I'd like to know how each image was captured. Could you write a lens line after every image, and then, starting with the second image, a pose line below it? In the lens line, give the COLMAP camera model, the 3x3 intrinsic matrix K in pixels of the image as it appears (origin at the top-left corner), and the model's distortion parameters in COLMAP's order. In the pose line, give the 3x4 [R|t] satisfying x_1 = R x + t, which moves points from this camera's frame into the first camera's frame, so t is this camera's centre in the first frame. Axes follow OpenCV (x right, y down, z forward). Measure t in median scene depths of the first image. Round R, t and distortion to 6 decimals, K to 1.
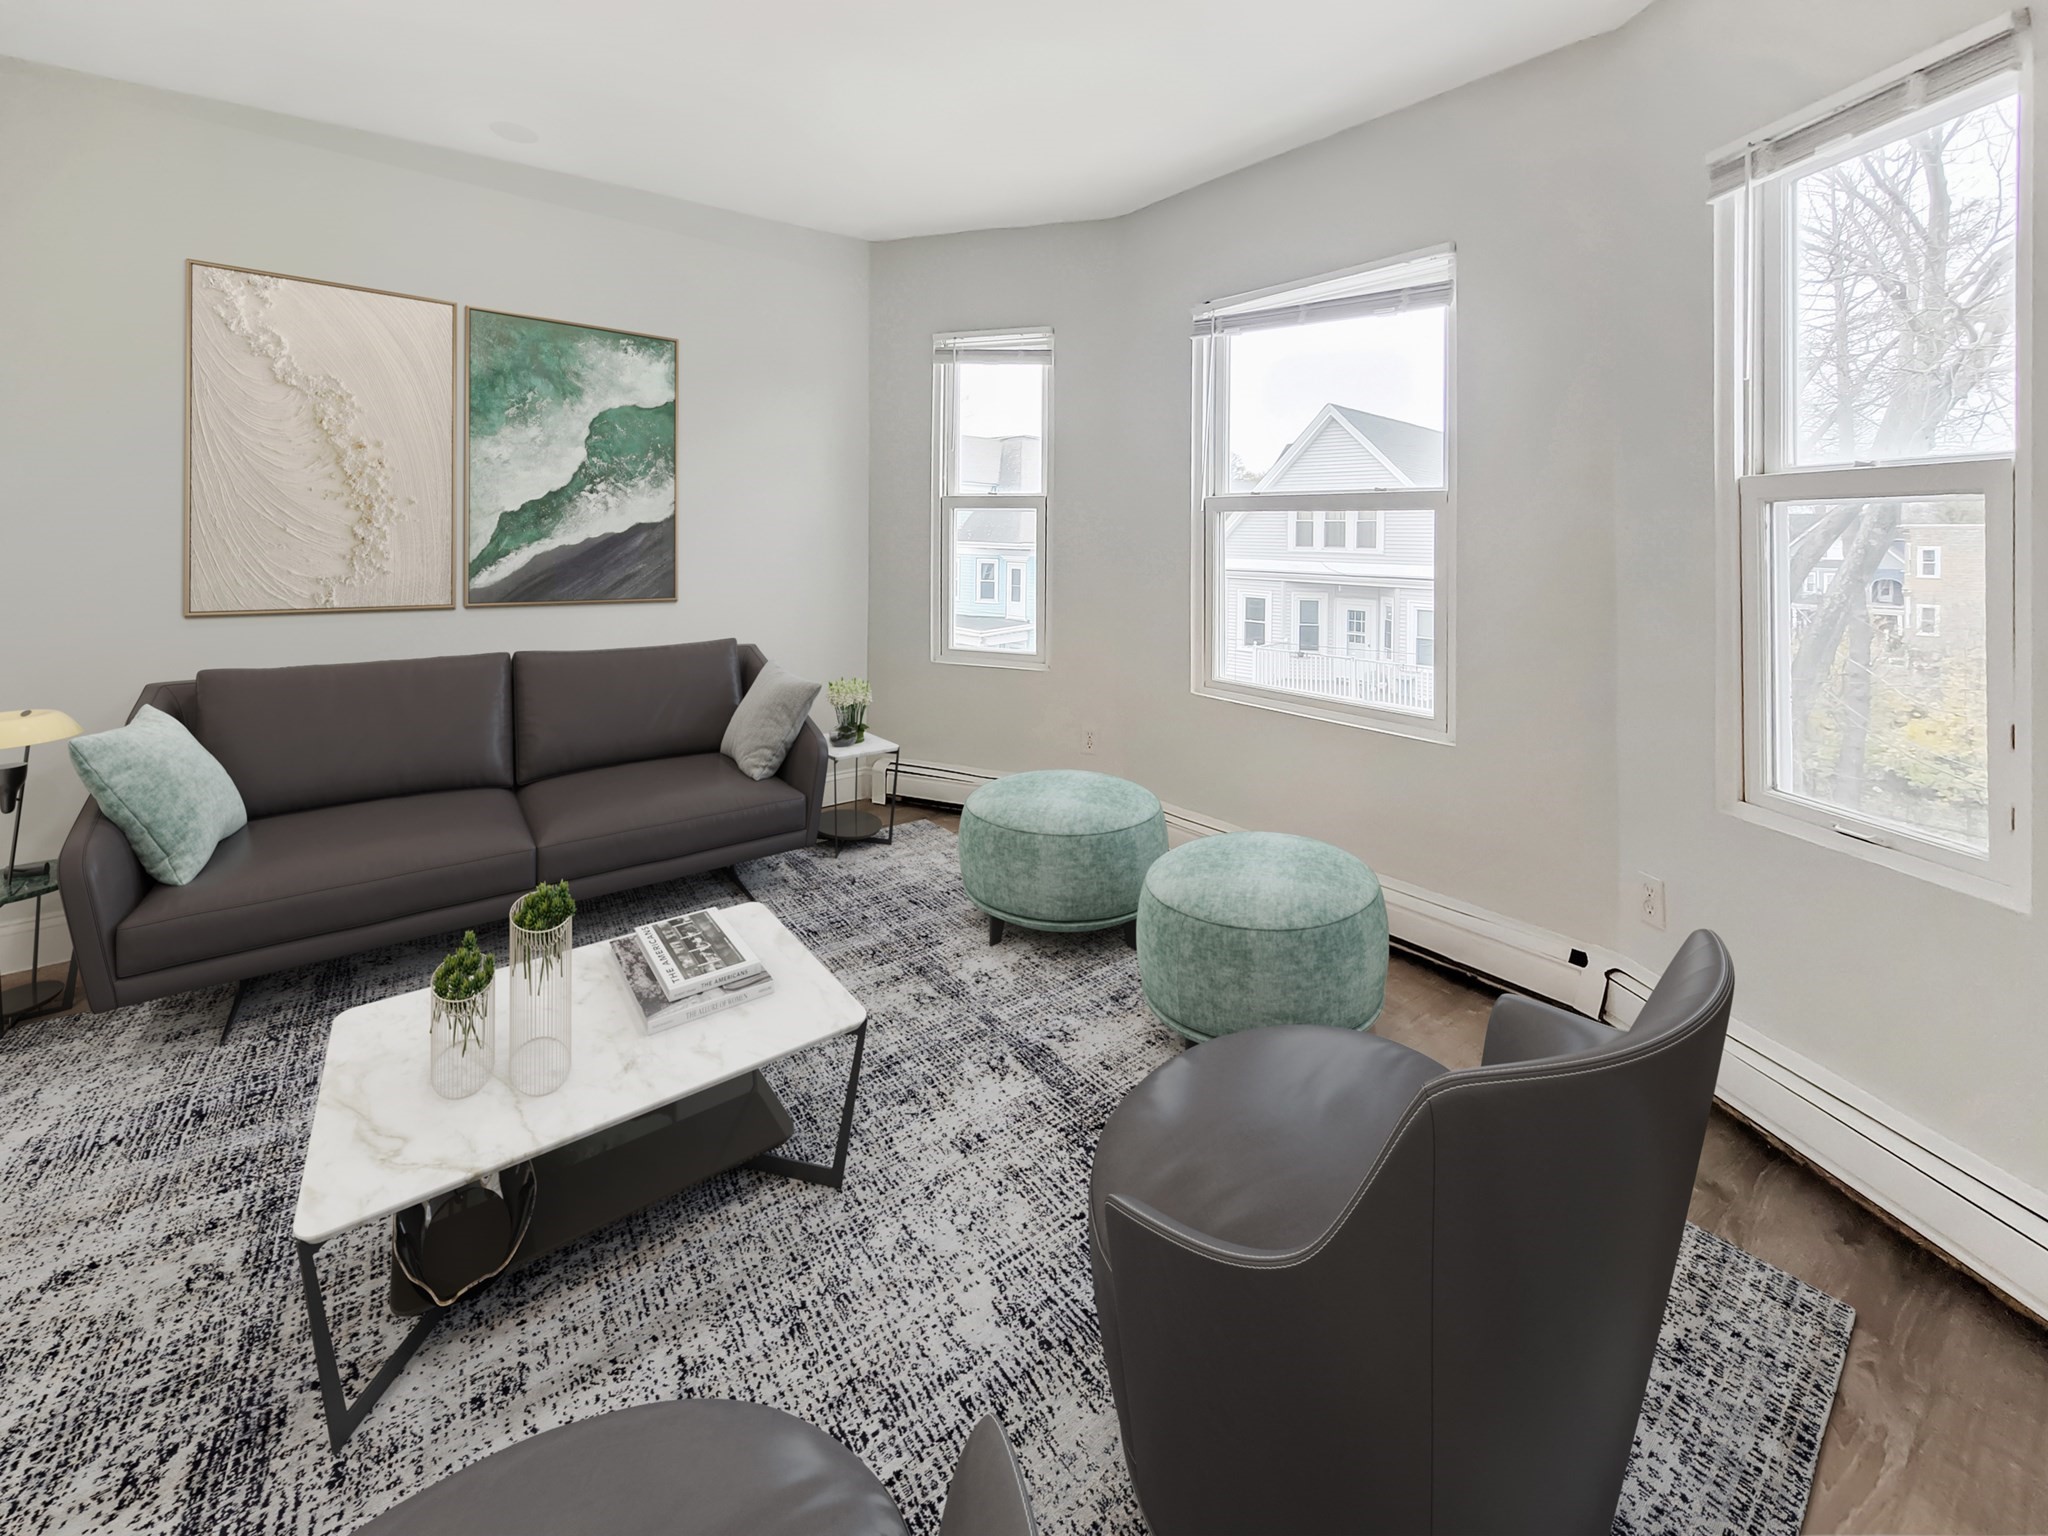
lens RADIAL K [[779.9, 0, 1024.0], [0, 779.9, 768.0], [0, 0, 1]] dist [-0.000573, -0.000023]
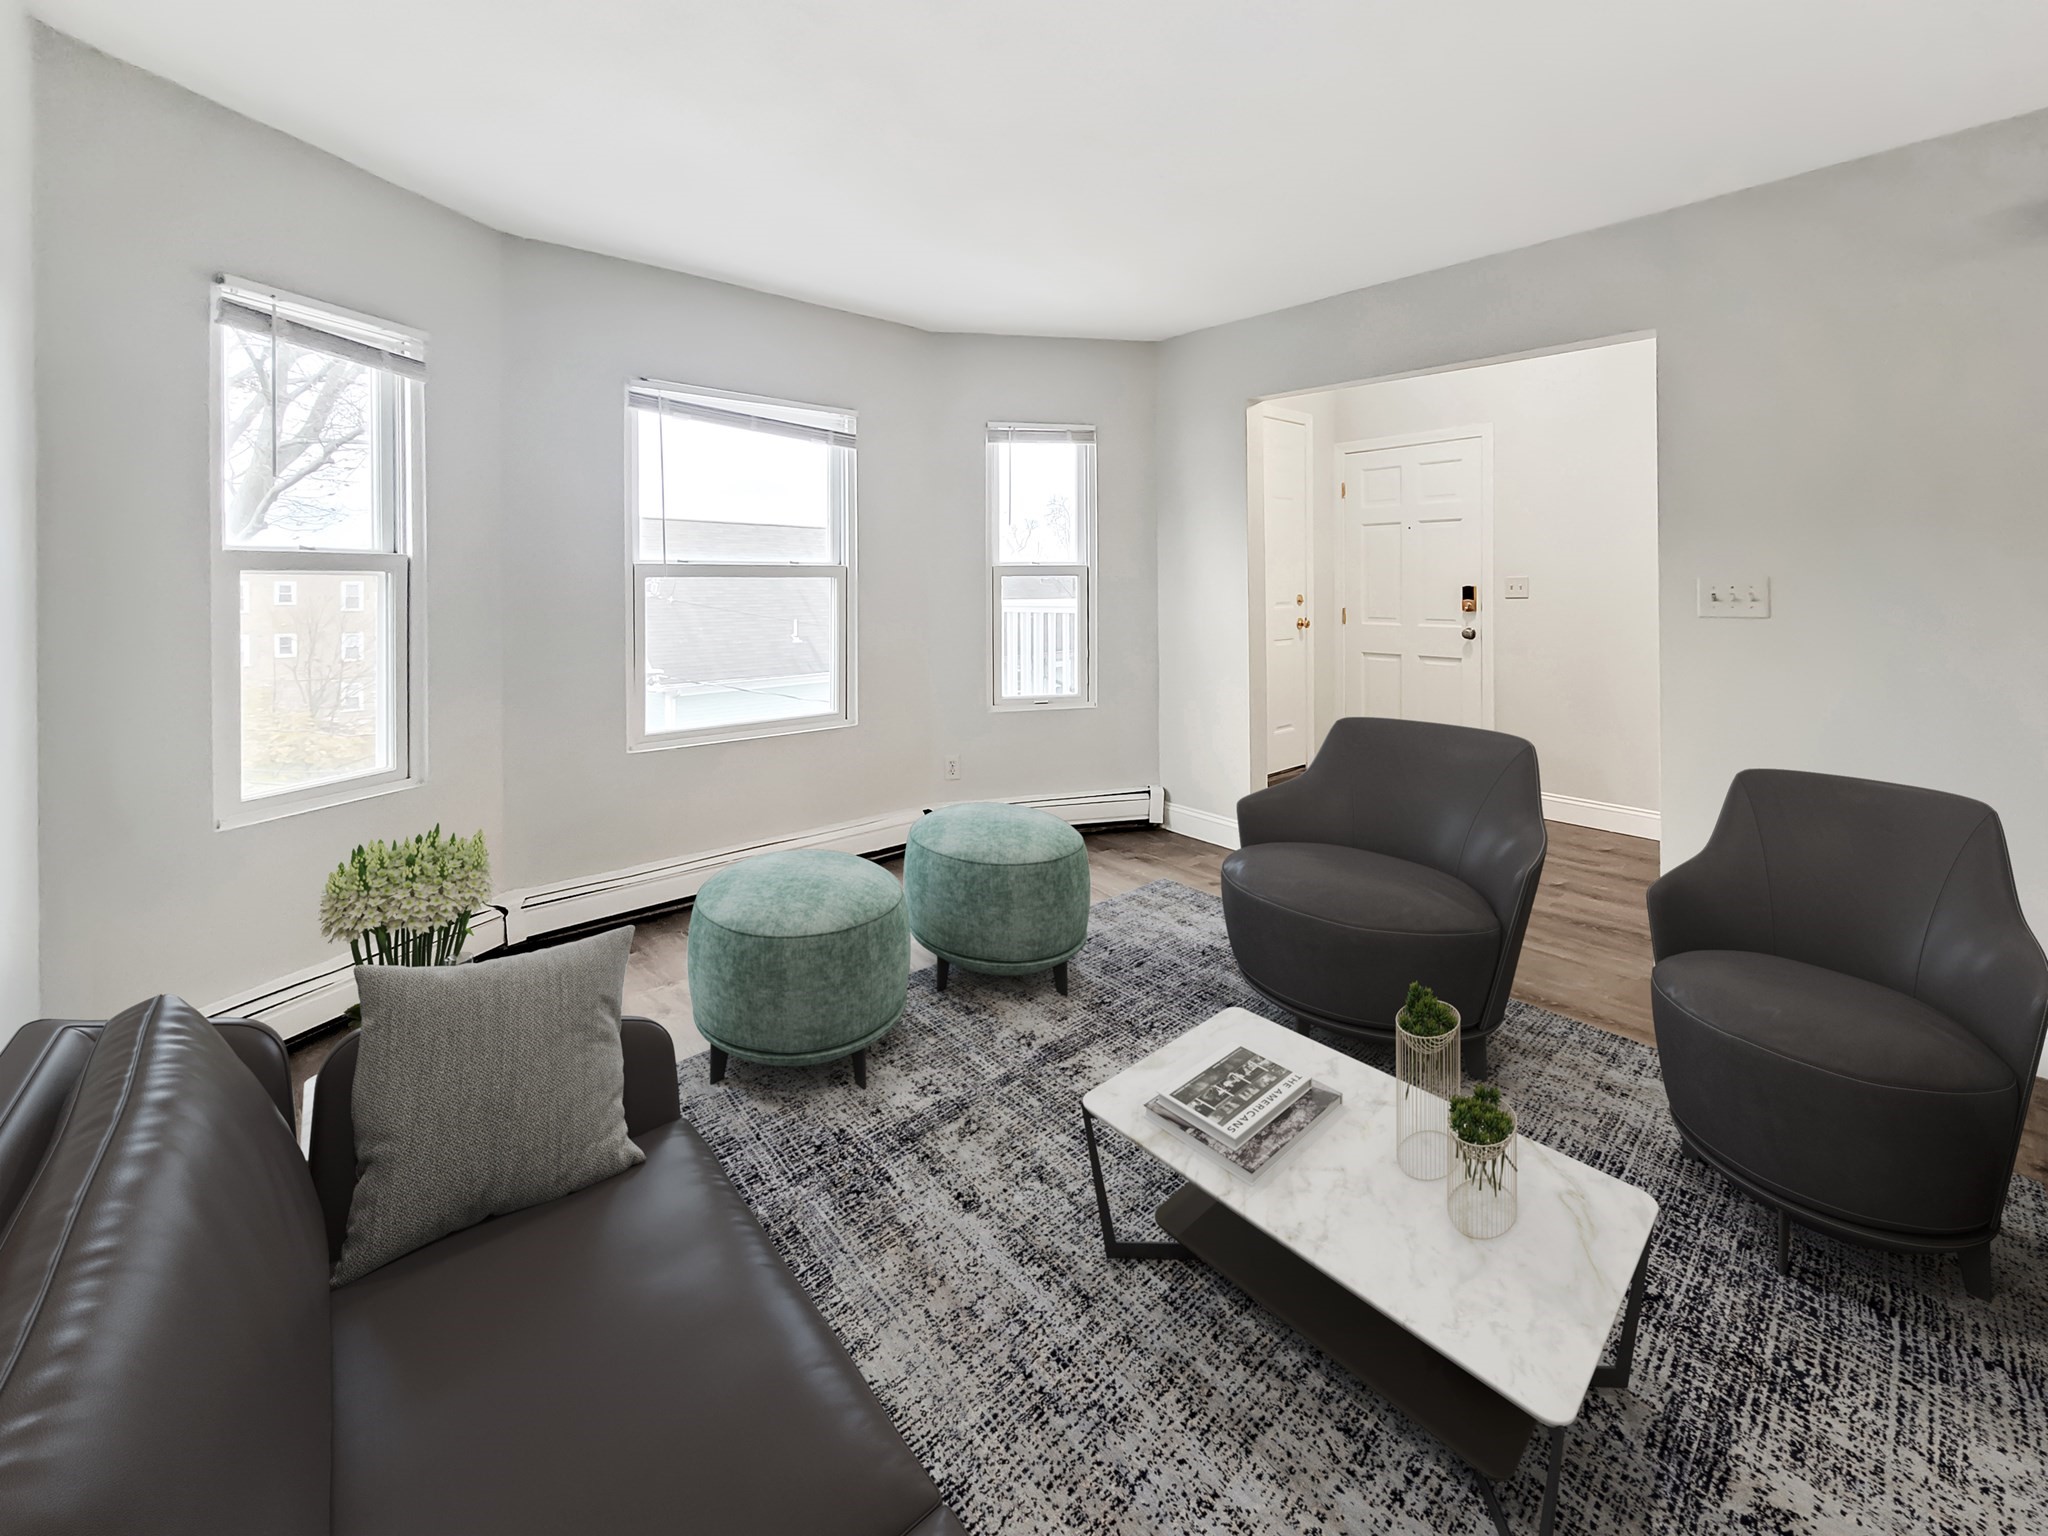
lens RADIAL K [[779.9, 0, 1024.0], [0, 779.9, 768.0], [0, 0, 1]] dist [-0.000573, -0.000023]
pose [[-0.052041, -0.231571, 0.971425, -0.953151], [0.309620, 0.921068, 0.236154, -0.281591], [-0.949435, 0.313062, 0.023766, 0.858219]]
